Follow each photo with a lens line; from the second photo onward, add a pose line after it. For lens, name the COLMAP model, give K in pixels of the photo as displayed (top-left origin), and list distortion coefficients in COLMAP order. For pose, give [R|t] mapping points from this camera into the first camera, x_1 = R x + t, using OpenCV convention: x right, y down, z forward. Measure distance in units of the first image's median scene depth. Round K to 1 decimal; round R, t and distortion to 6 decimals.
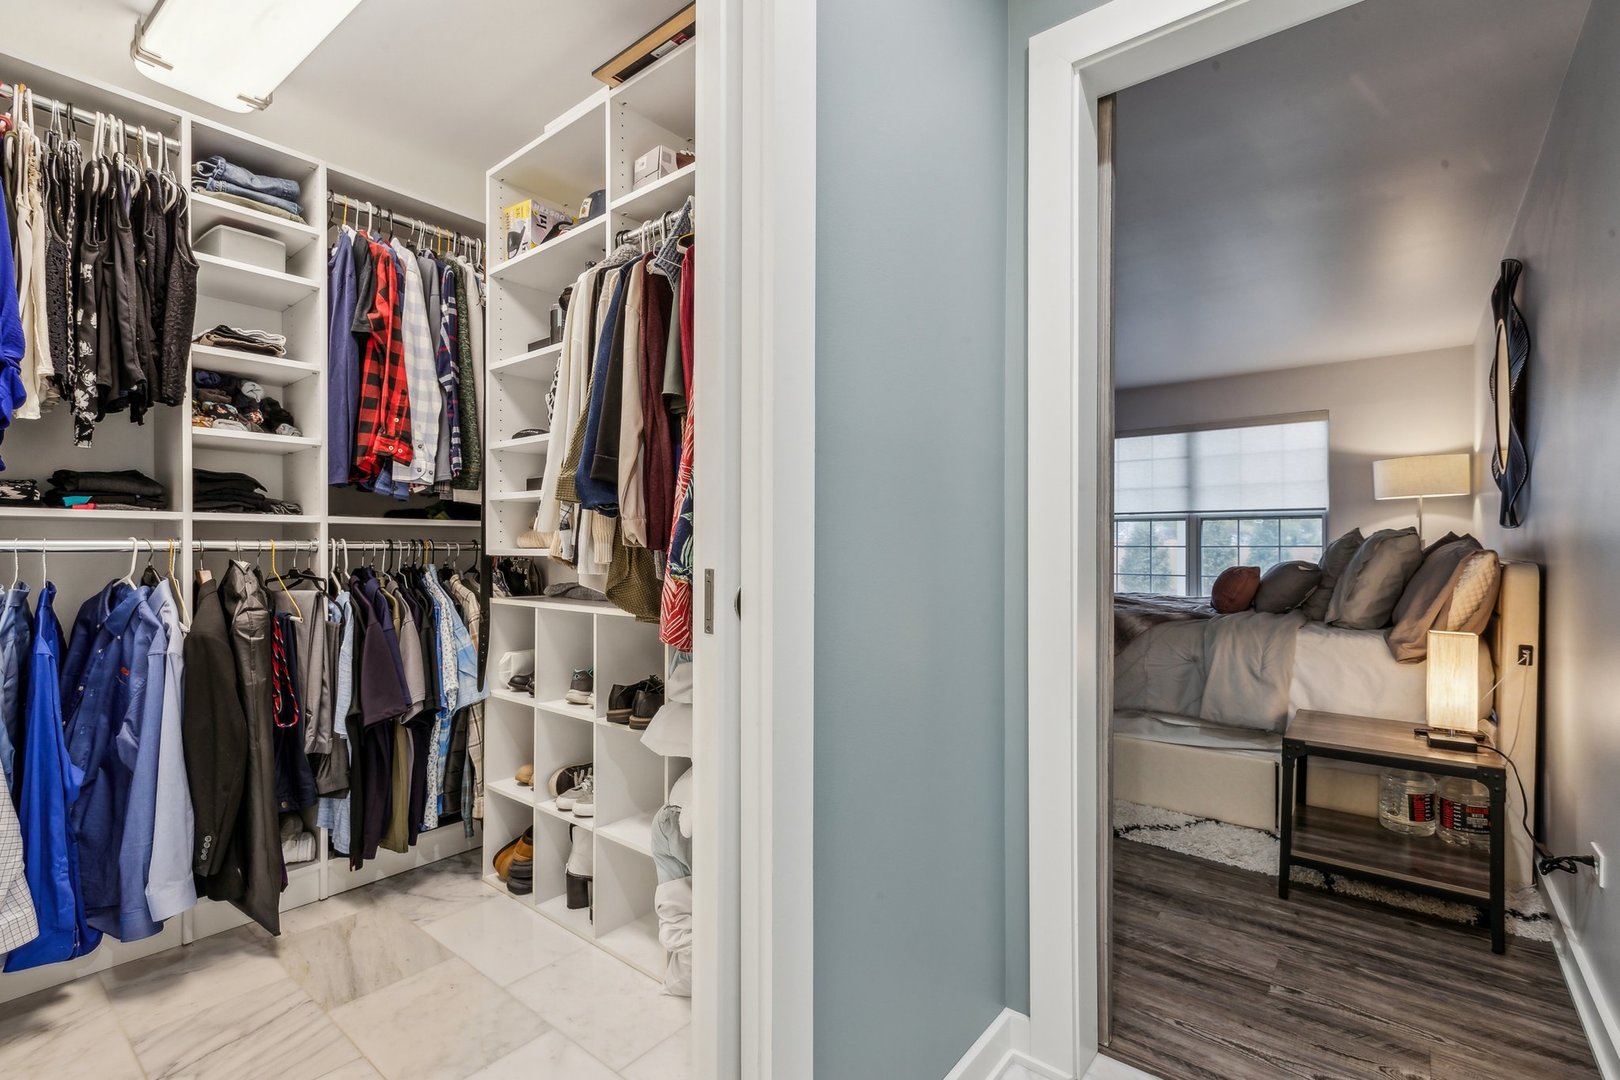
lens RADIAL K [[740.3, 0, 810.7], [0, 740.3, 544.7], [0, 0, 1]] dist [0.008060, -0.004044]
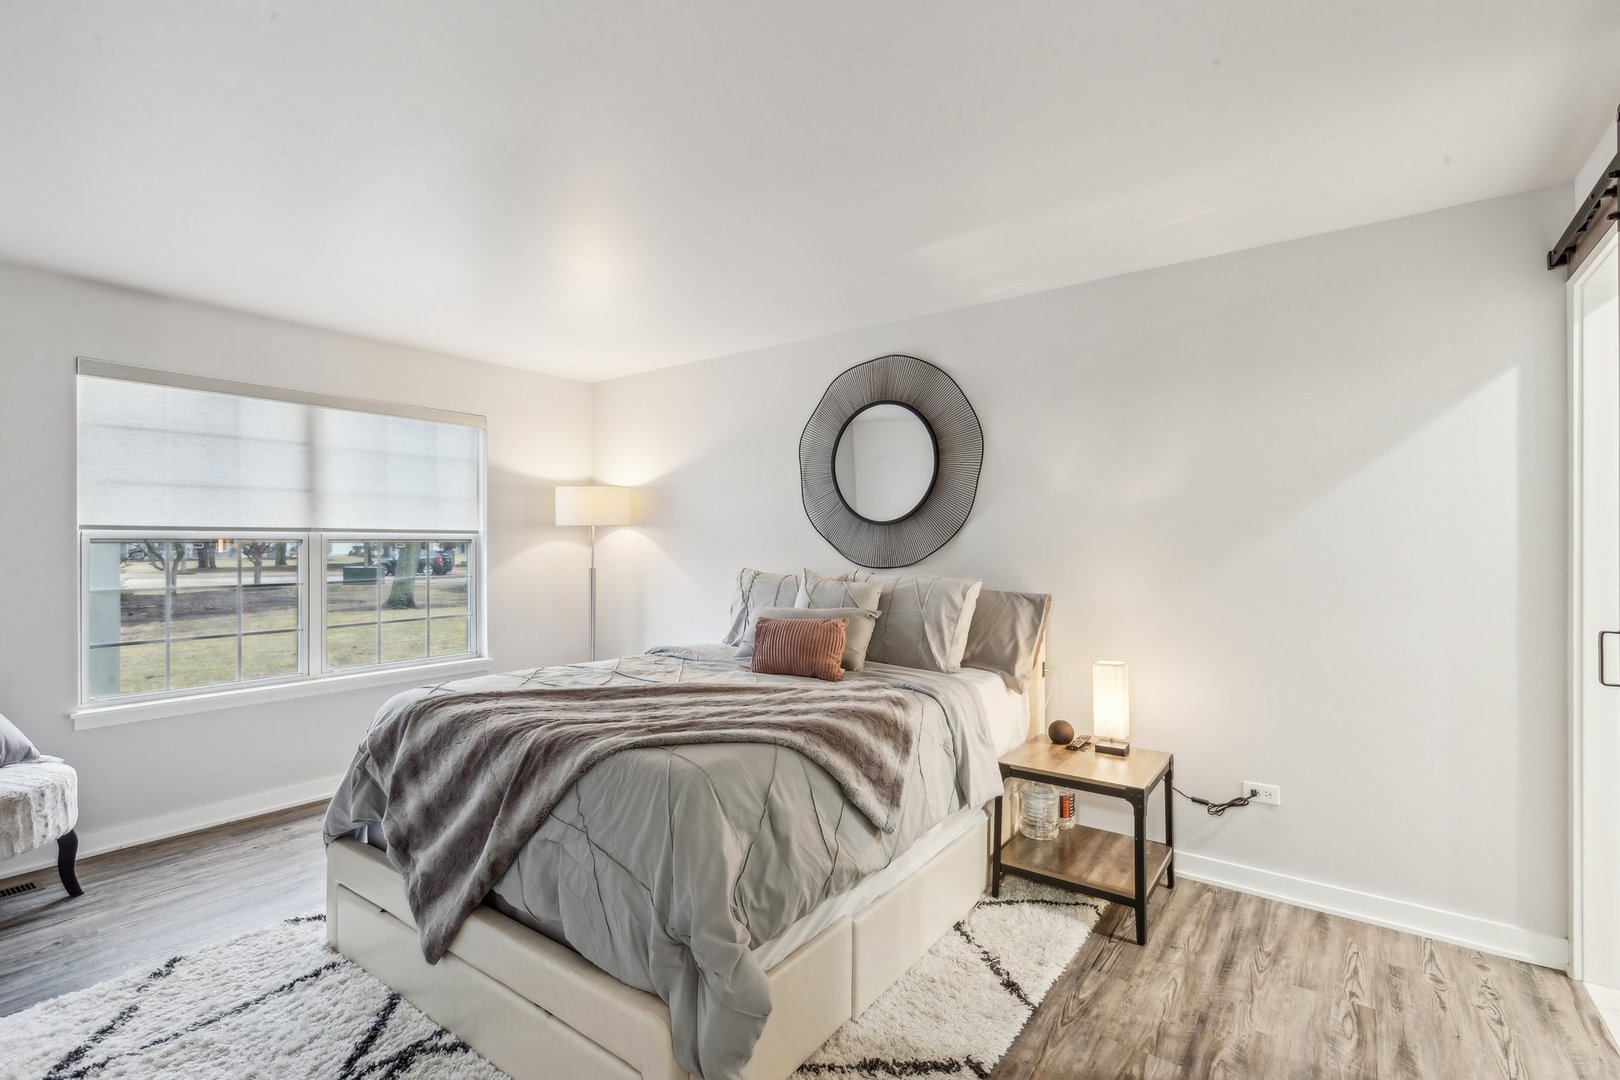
lens RADIAL K [[740.3, 0, 812.0], [0, 740.3, 537.5], [0, 0, 1]] dist [0.008060, -0.004044]
pose [[-0.042937, -0.001131, 0.999077, -0.437555], [-0.002207, 0.999997, 0.001037, -0.111455], [-0.999075, -0.002160, -0.042940, 1.693909]]
